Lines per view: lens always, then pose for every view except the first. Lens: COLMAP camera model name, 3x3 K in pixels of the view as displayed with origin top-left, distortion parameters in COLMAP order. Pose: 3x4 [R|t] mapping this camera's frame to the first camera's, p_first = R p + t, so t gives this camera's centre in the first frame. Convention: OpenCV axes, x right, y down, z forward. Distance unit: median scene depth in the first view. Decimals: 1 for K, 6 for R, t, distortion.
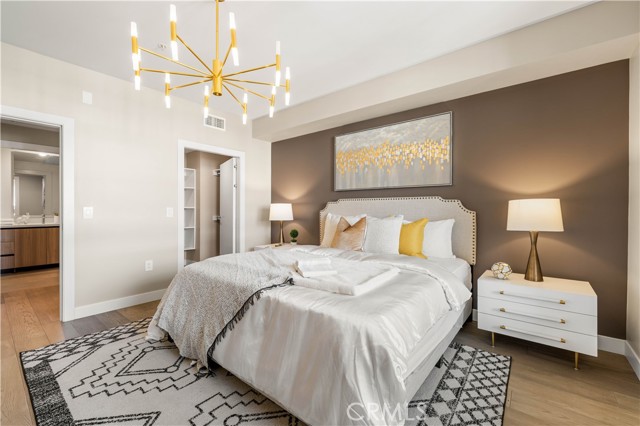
lens RADIAL K [[274.1, 0, 314.7], [0, 274.1, 198.0], [0, 0, 1]] dist [0.001239, 0.001021]
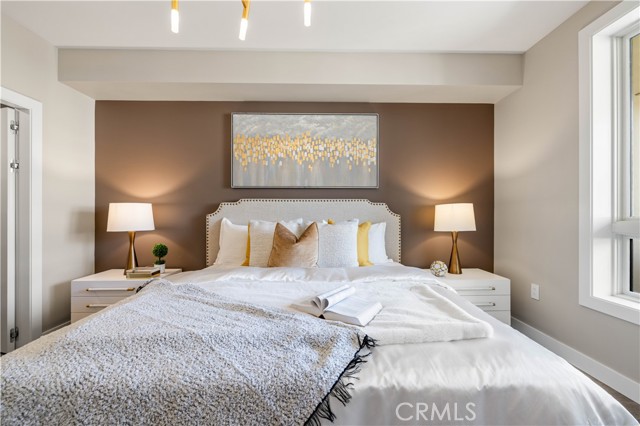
lens RADIAL K [[274.1, 0, 314.8], [0, 274.1, 208.6], [0, 0, 1]] dist [0.001239, 0.001021]
pose [[0.748206, 0.011738, 0.663362, -0.289148], [-0.025935, 0.999597, 0.011564, 0.018488], [-0.662959, -0.025857, 0.748209, 0.359026]]
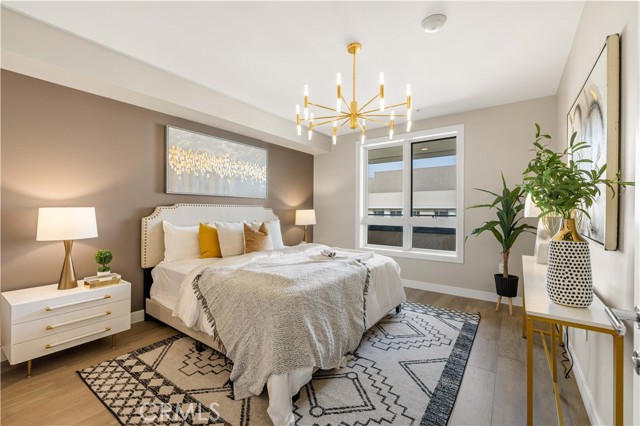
lens RADIAL K [[274.1, 0, 322.4], [0, 274.1, 209.2], [0, 0, 1]] dist [0.001239, 0.001021]
pose [[-0.079225, 0.010841, 0.996798, -0.903801], [-0.037708, 0.999193, -0.013864, 0.017345], [-0.996143, -0.038685, -0.078753, 0.717809]]
